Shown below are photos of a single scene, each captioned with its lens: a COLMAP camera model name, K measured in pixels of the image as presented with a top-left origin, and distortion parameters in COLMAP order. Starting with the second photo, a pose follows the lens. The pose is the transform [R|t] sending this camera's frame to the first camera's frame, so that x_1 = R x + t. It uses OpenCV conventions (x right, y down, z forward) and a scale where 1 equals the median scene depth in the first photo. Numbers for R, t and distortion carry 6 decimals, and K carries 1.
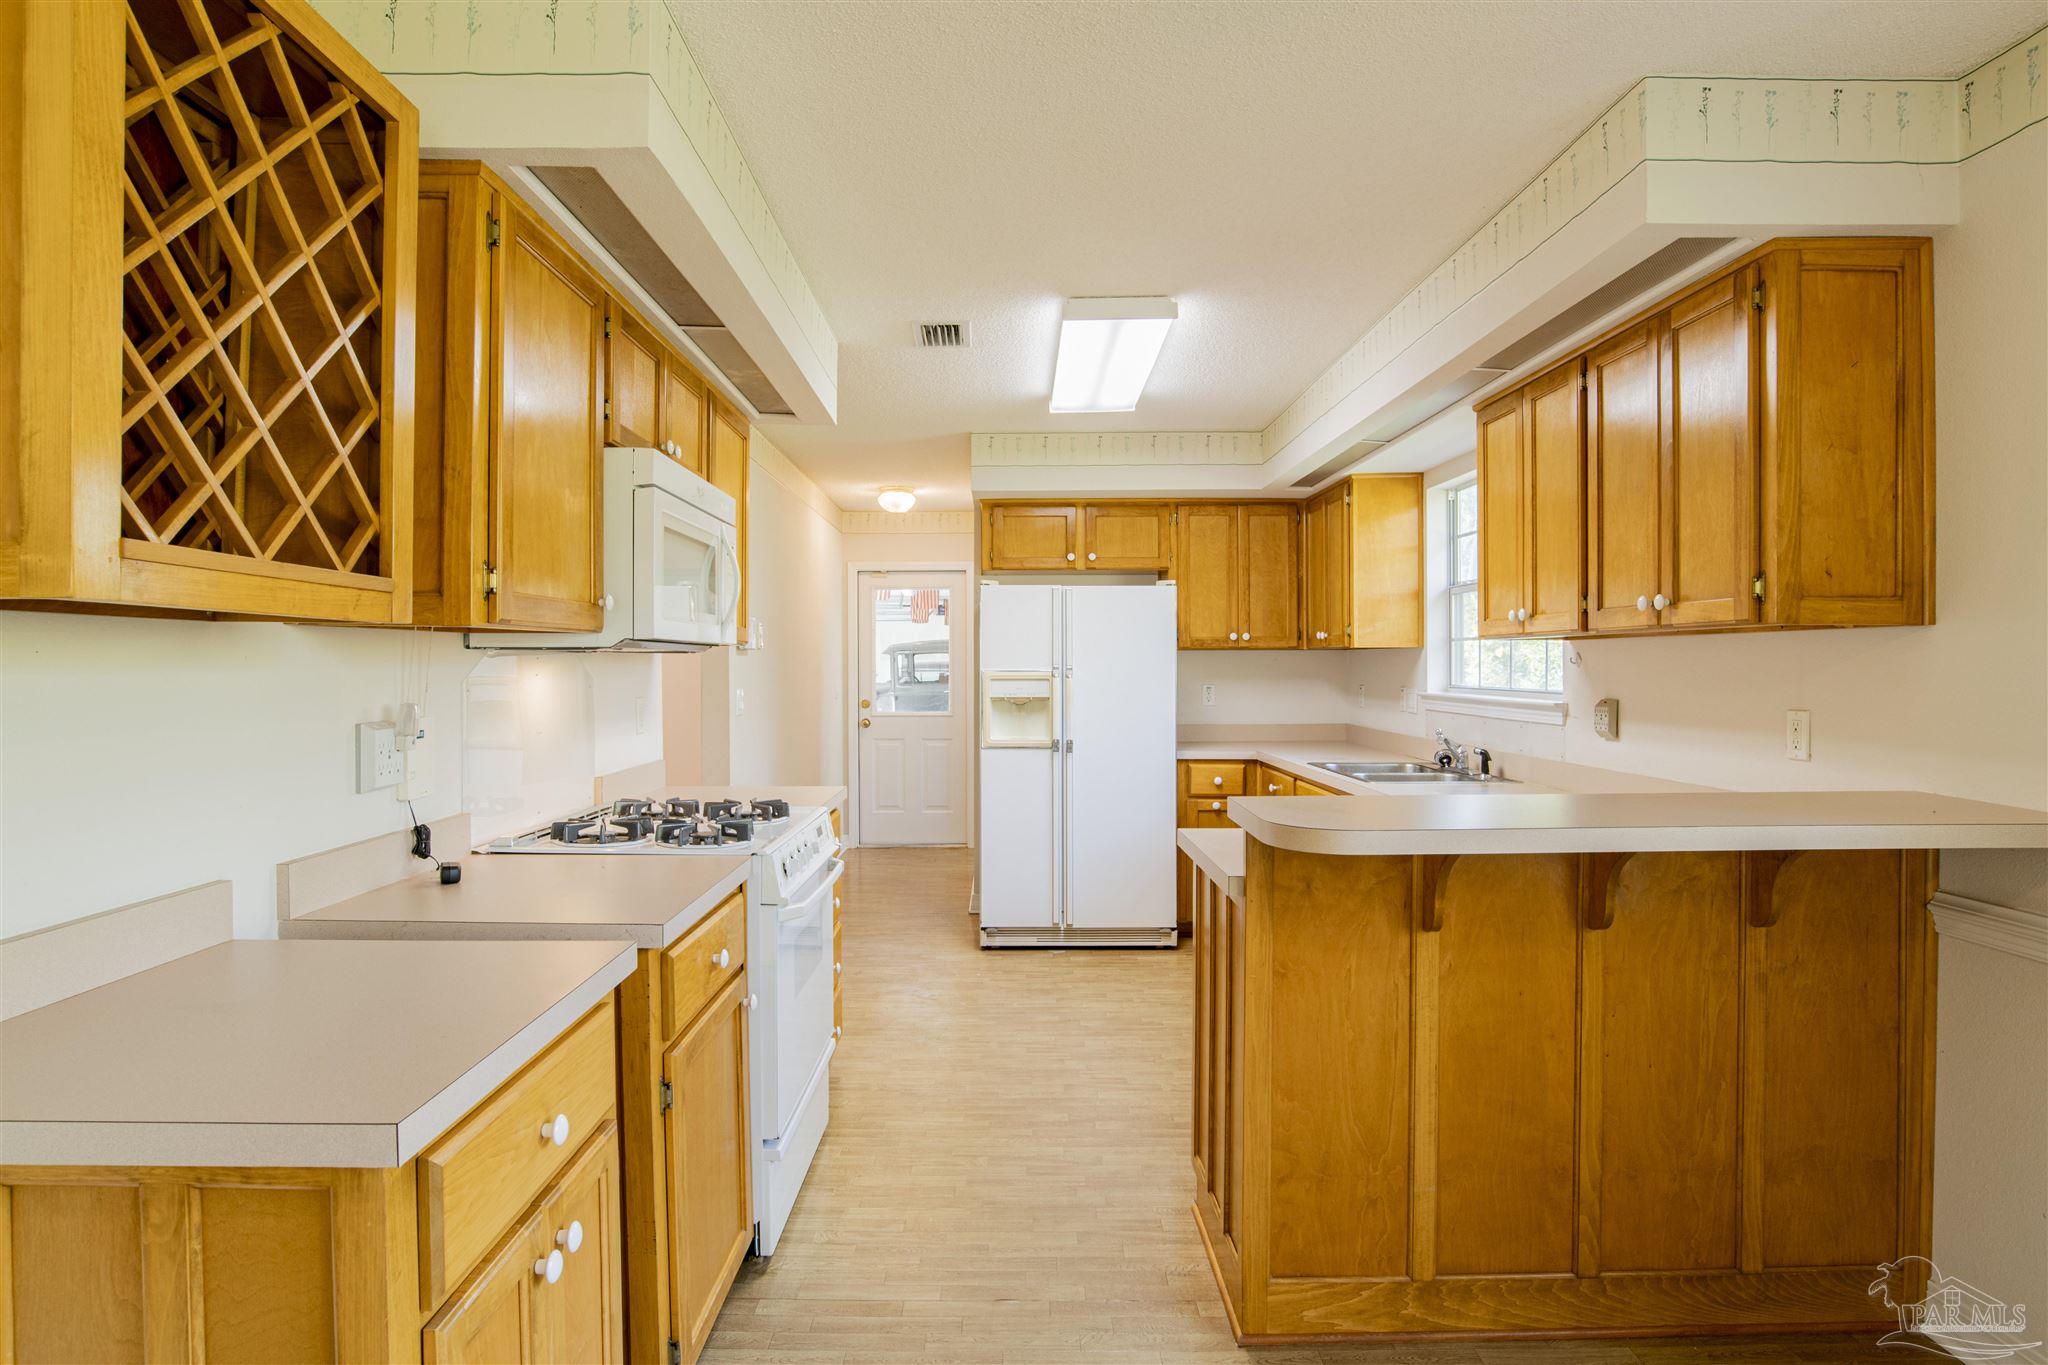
lens RADIAL K [[1130.4, 0, 980.2], [0, 1130.4, 668.6], [0, 0, 1]] dist [-0.024118, 0.001490]
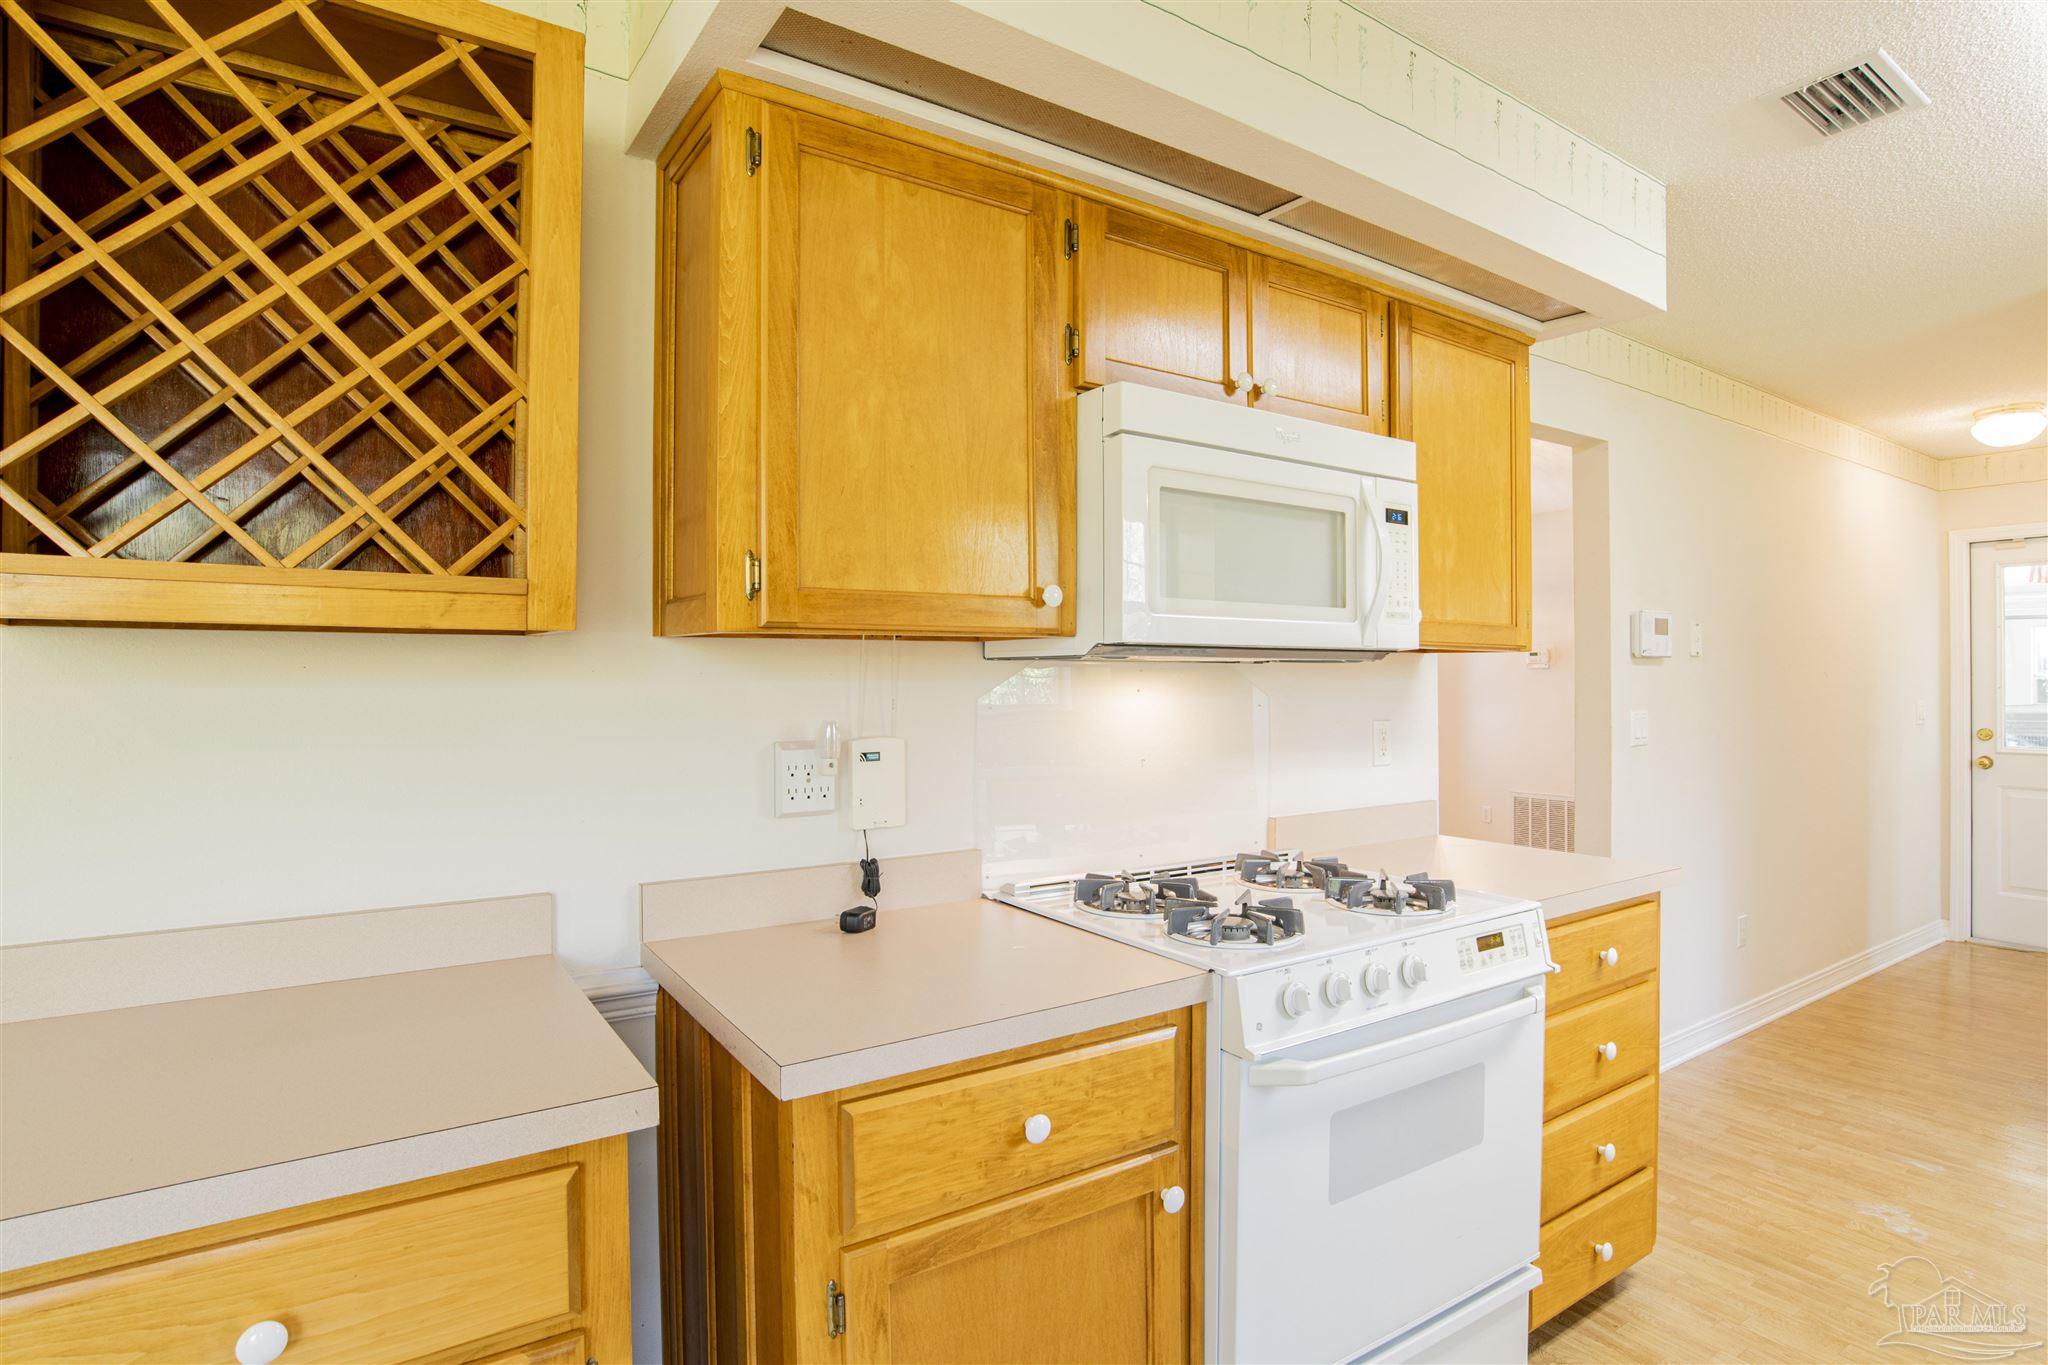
lens RADIAL K [[1050.3, 0, 1031.2], [0, 1050.3, 673.8], [0, 0, 1]] dist [-0.066078, 0.026087]
pose [[0.573000, -0.001598, -0.819554, 0.225904], [-0.003346, 0.999985, -0.004289, -0.003488], [0.819548, 0.005200, 0.572986, 0.558644]]
